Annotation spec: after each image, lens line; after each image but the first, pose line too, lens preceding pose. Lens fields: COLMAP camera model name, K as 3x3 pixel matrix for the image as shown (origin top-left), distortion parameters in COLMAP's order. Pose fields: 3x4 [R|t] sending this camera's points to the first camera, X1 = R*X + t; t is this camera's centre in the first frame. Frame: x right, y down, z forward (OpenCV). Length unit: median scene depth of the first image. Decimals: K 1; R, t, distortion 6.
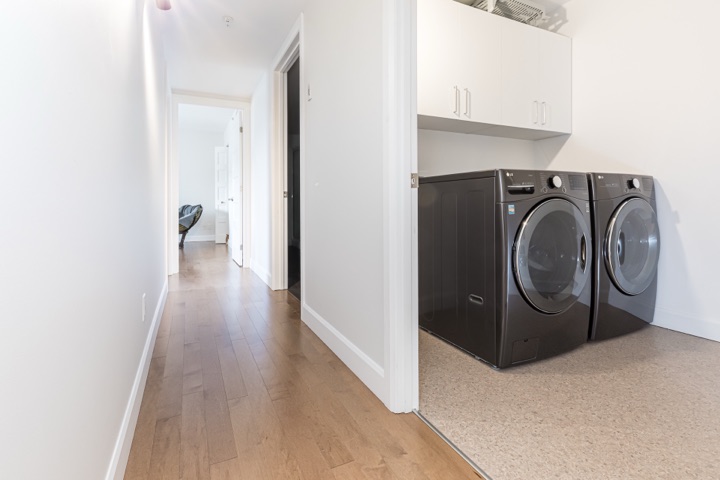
lens RADIAL K [[337.5, 0, 339.8], [0, 337.5, 212.4], [0, 0, 1]] dist [-0.004846, 0.000301]
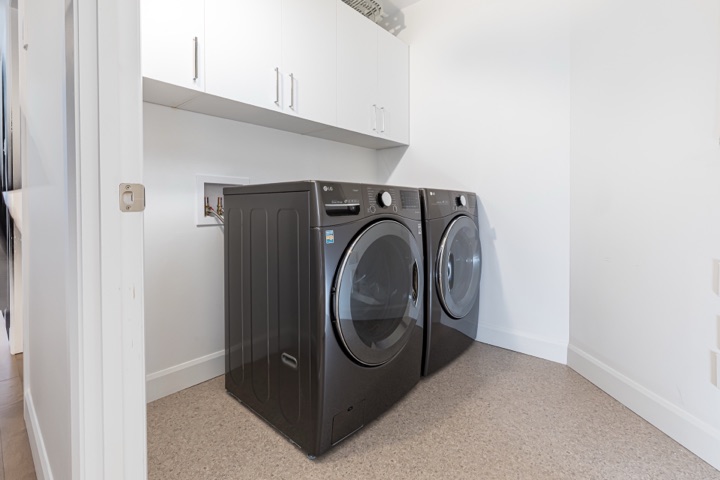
lens RADIAL K [[337.5, 0, 363.3], [0, 337.5, 213.8], [0, 0, 1]] dist [-0.004846, 0.000301]
pose [[0.904742, 0.001154, 0.425959, 0.222412], [0.002057, 0.999973, -0.007077, -0.044812], [-0.425955, 0.007279, 0.904715, 0.260006]]
